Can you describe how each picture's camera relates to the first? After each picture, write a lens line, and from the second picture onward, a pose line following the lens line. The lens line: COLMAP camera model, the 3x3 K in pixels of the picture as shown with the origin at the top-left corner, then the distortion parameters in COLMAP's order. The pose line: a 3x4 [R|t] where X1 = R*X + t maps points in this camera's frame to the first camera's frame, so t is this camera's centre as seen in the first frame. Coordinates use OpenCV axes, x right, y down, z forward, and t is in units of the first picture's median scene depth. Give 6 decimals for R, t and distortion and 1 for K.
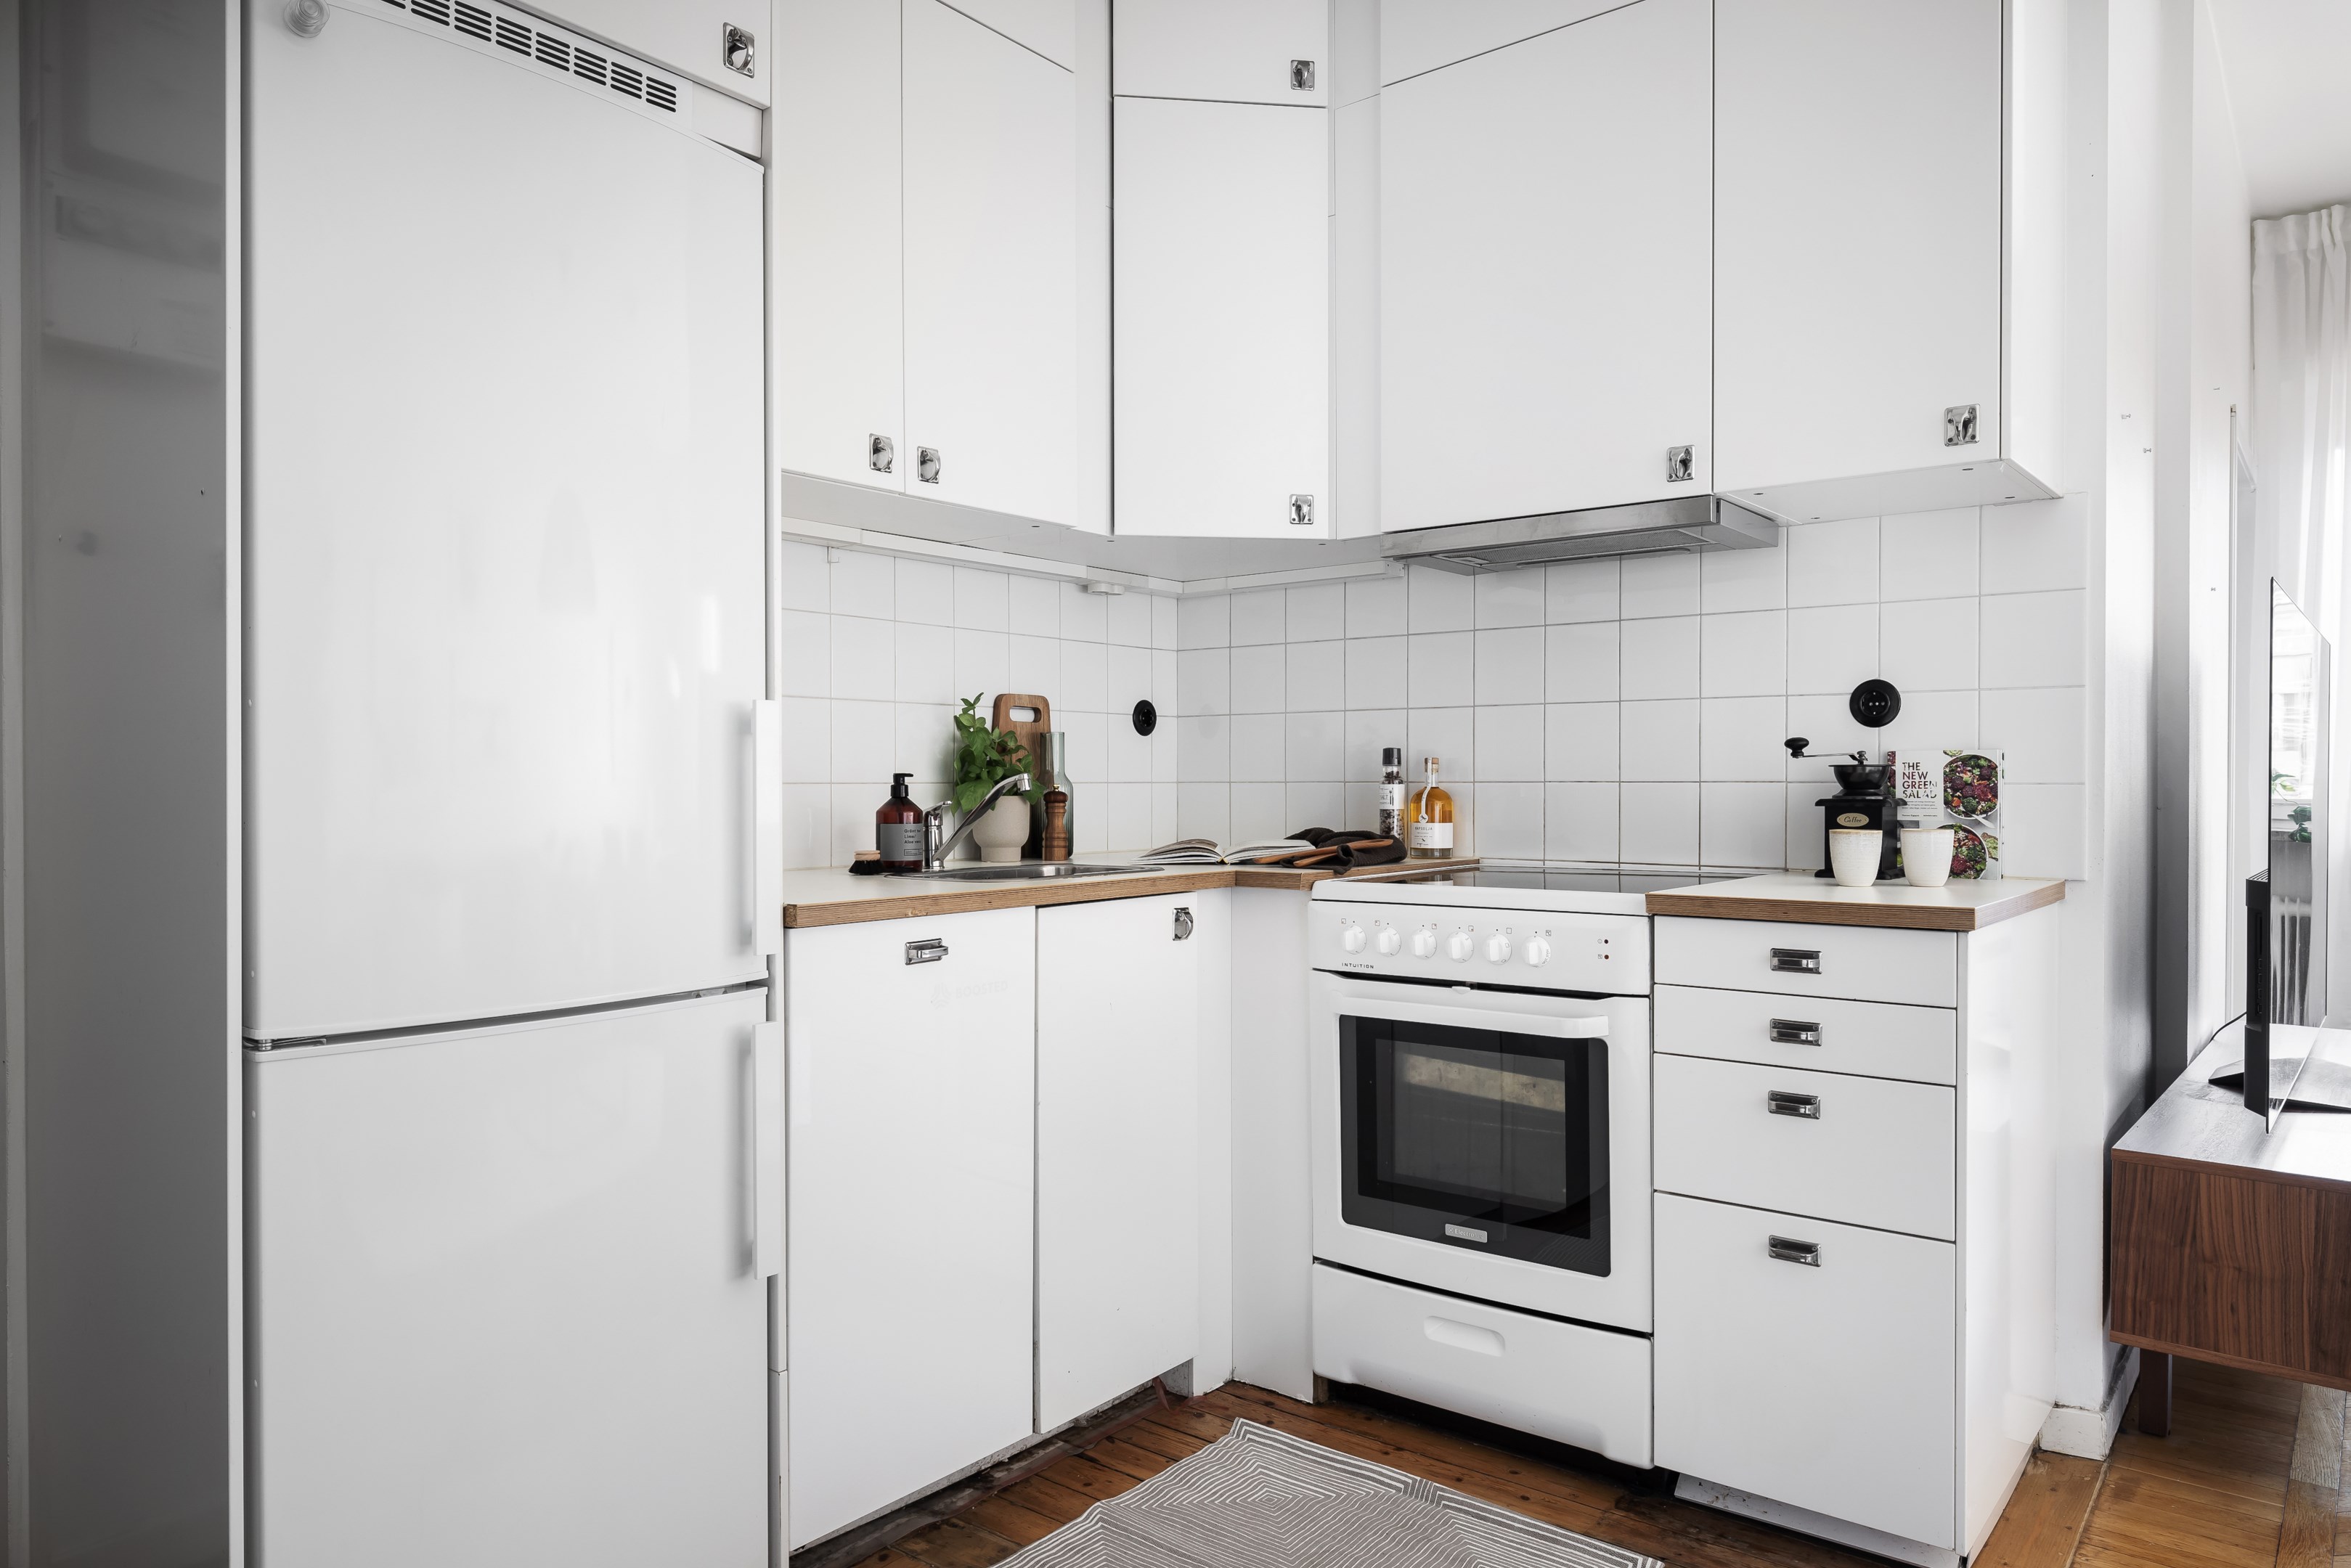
lens RADIAL K [[1468.7, 0, 1244.2], [0, 1468.7, 787.0], [0, 0, 1]] dist [0.005679, -0.004452]
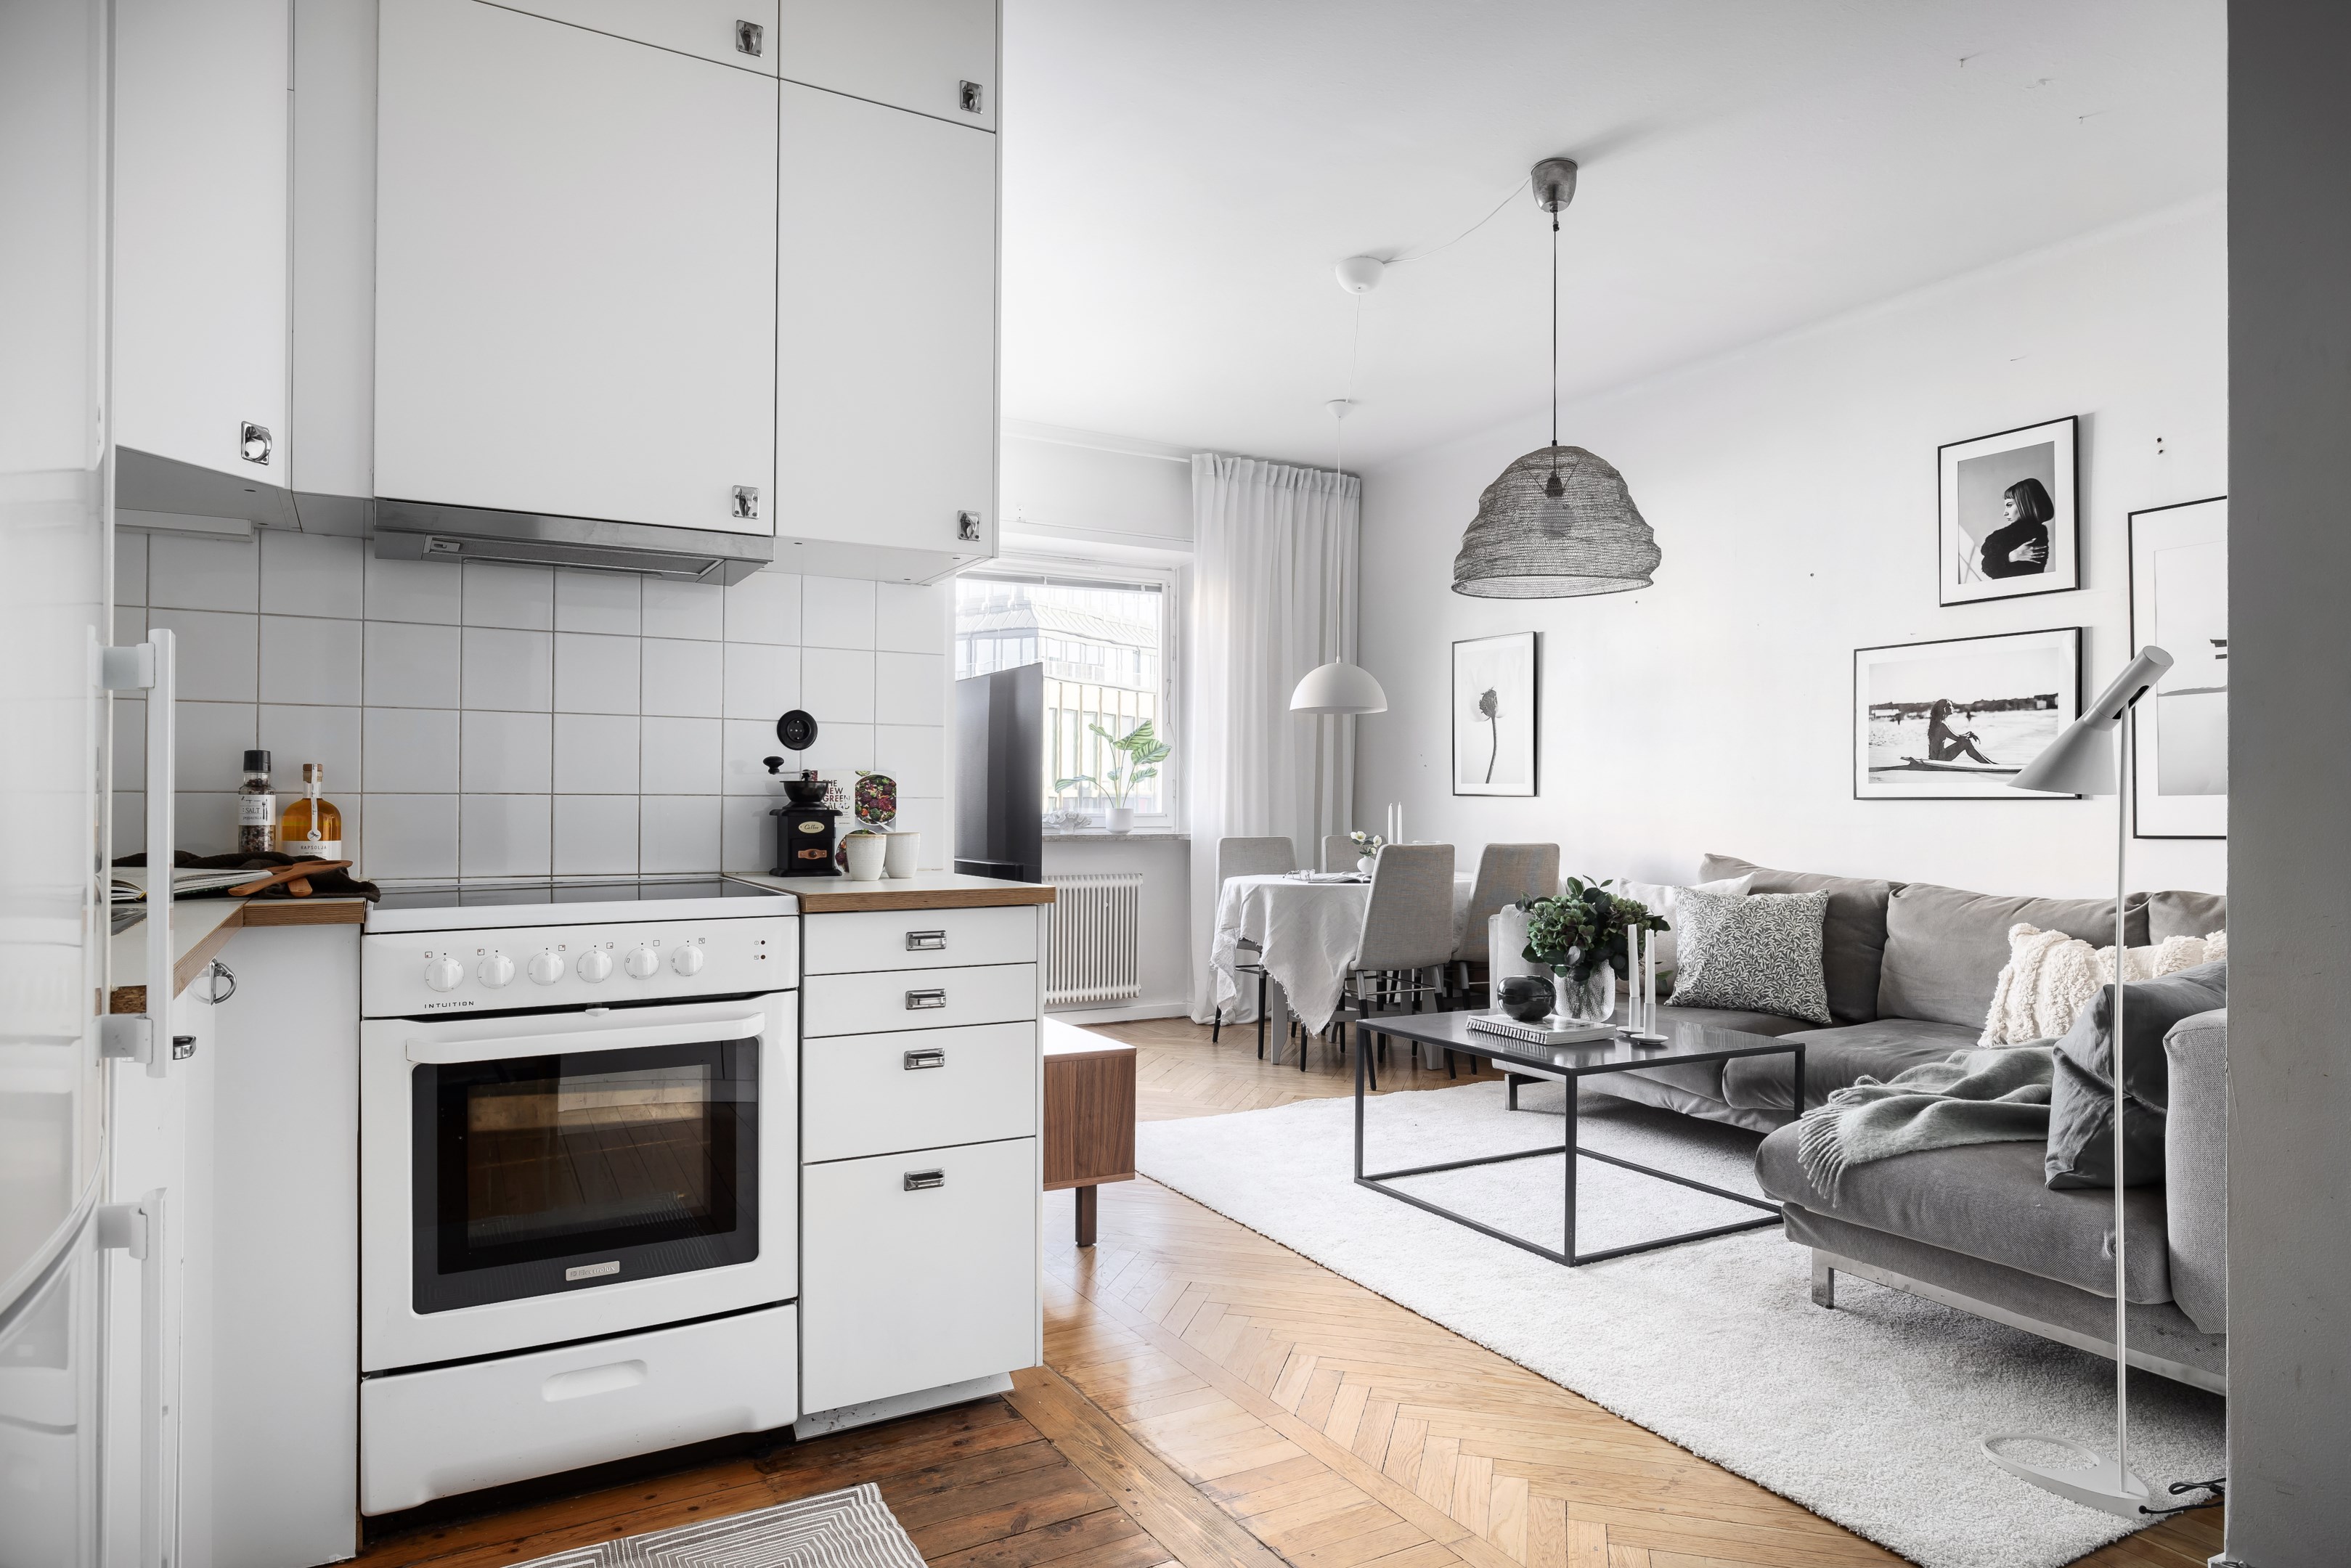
lens RADIAL K [[1312.0, 0, 1144.1], [0, 1312.0, 795.2], [0, 0, 1]] dist [0.007858, -0.001019]
pose [[0.433200, 0.009501, 0.901248, -0.430259], [0.000217, 0.999943, -0.010646, 0.007804], [-0.901298, 0.004808, 0.433174, 0.296163]]
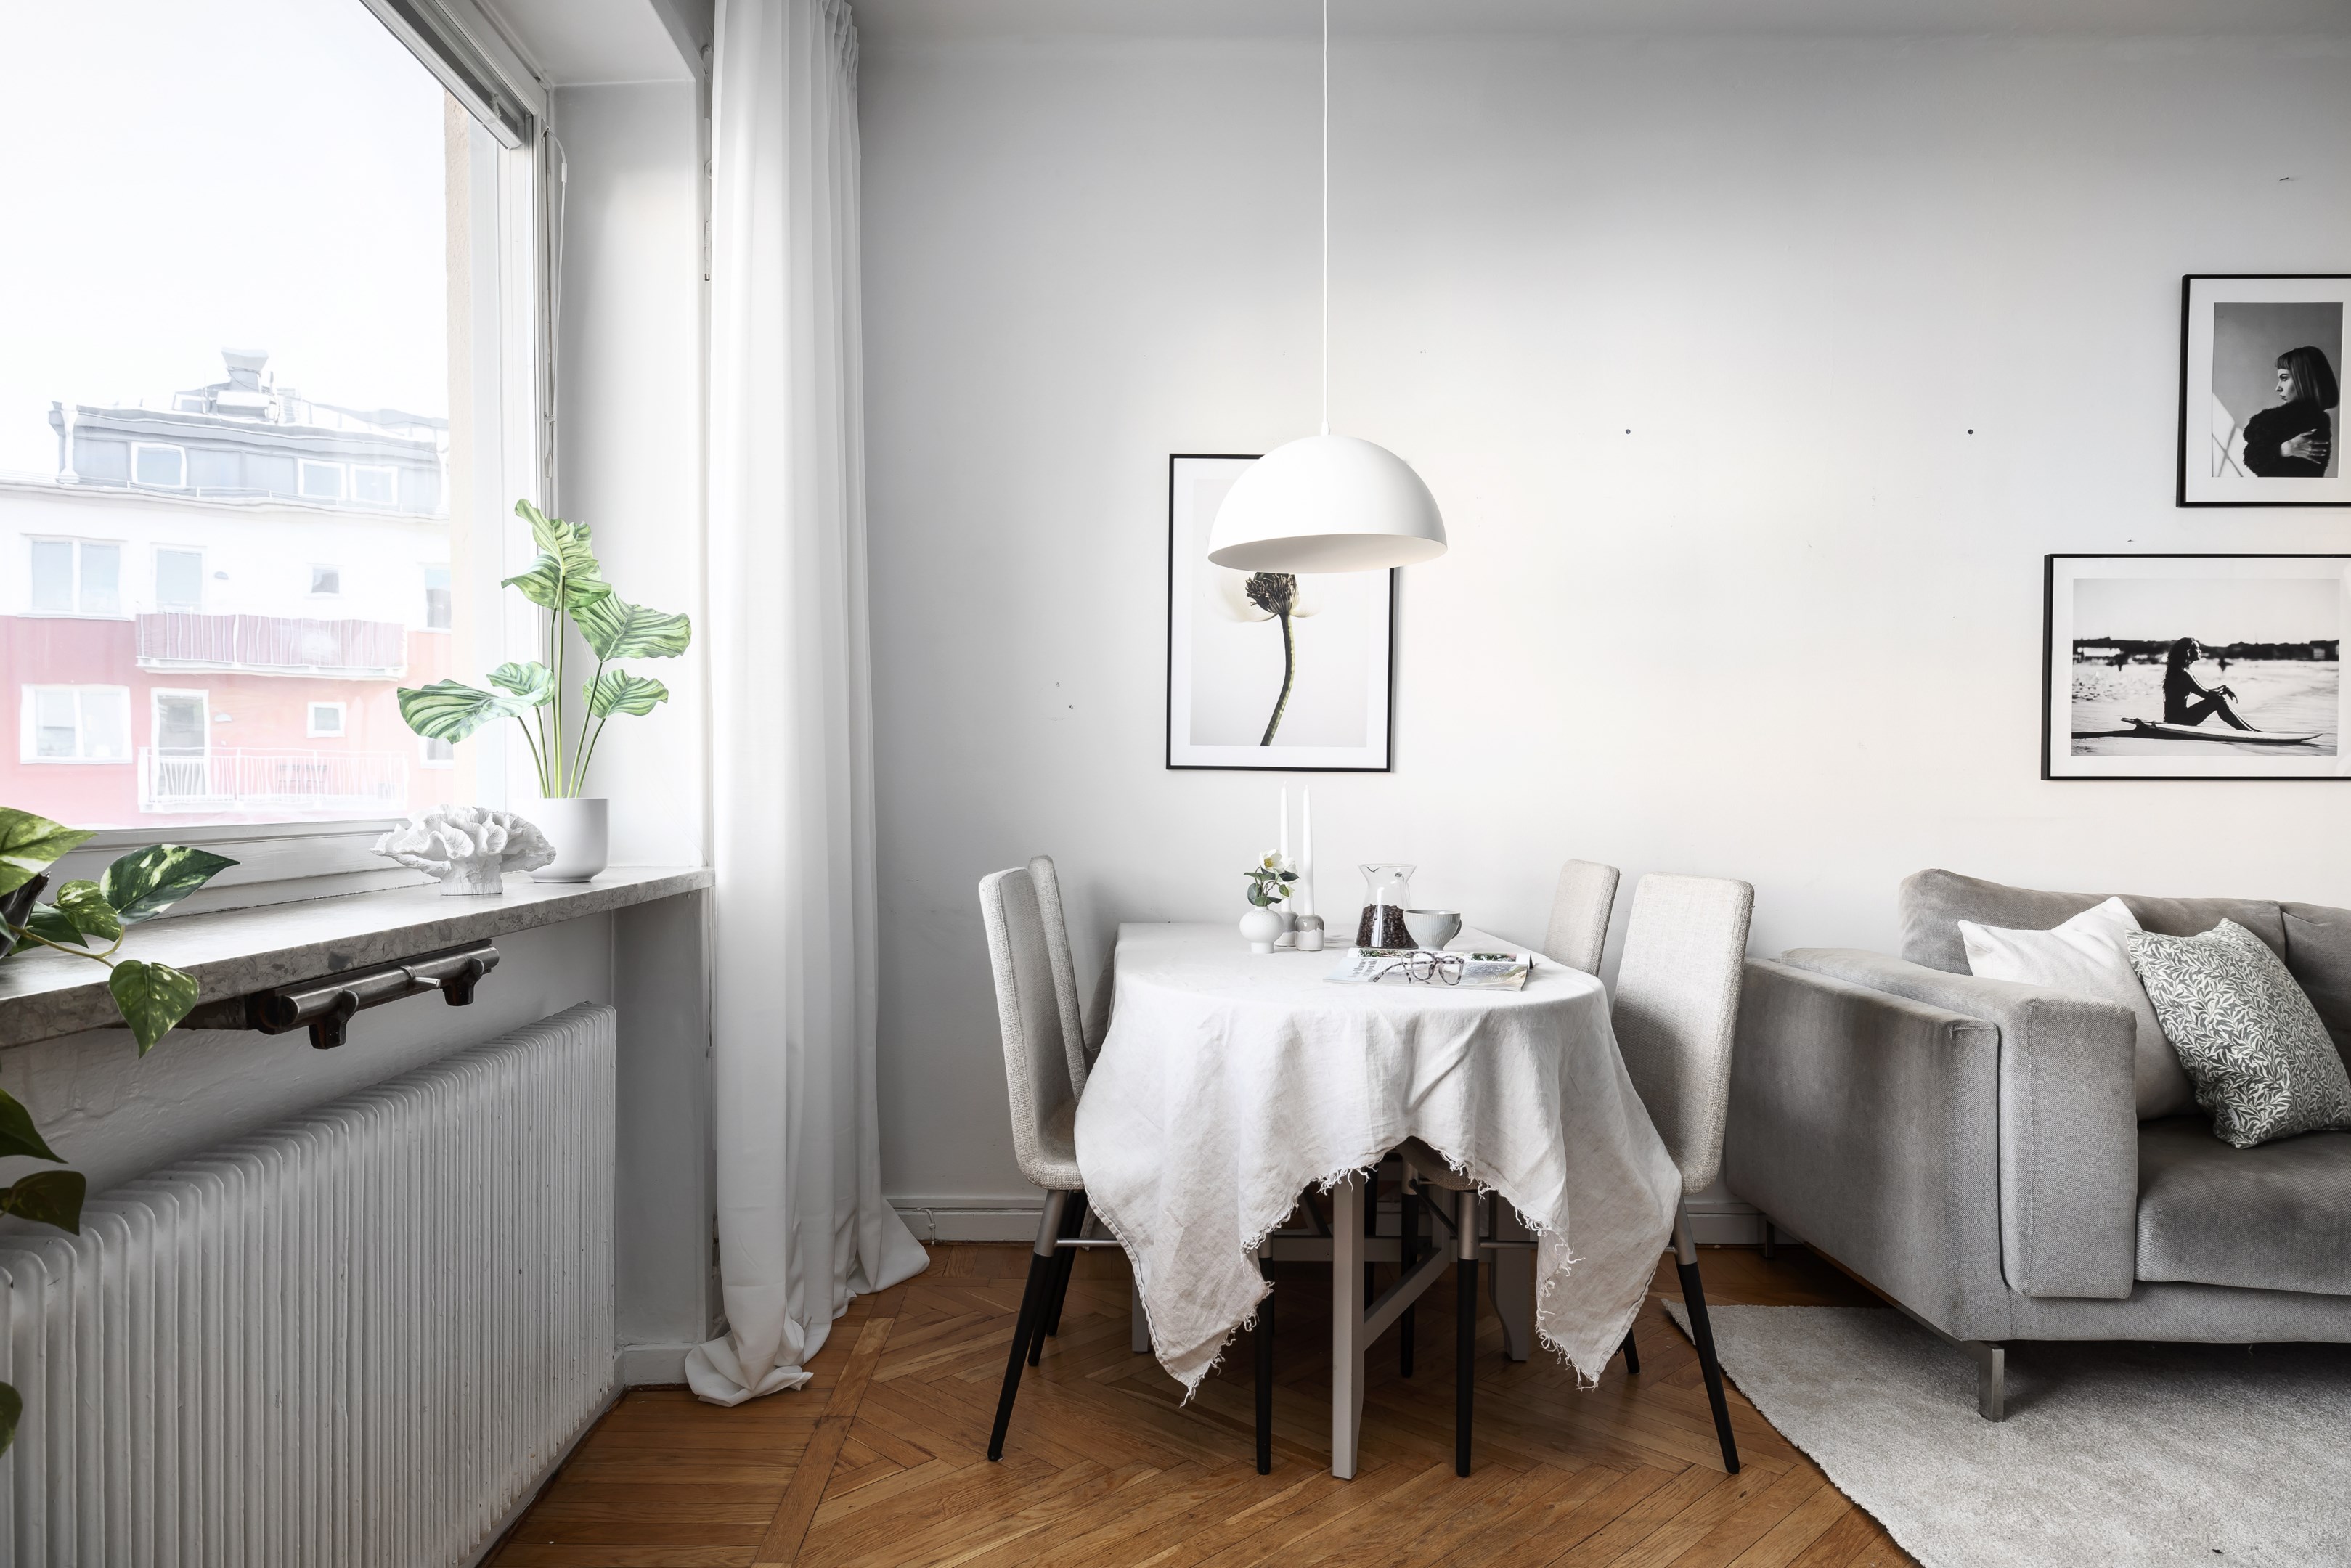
lens RADIAL K [[1482.9, 0, 1120.0], [0, 1482.9, 824.3], [0, 0, 1]] dist [0.007172, 0.000579]
pose [[-0.572363, -0.014696, 0.819869, 0.984737], [0.003794, 0.999781, 0.020570, 0.004400], [-0.819992, 0.014884, -0.572182, 1.675978]]
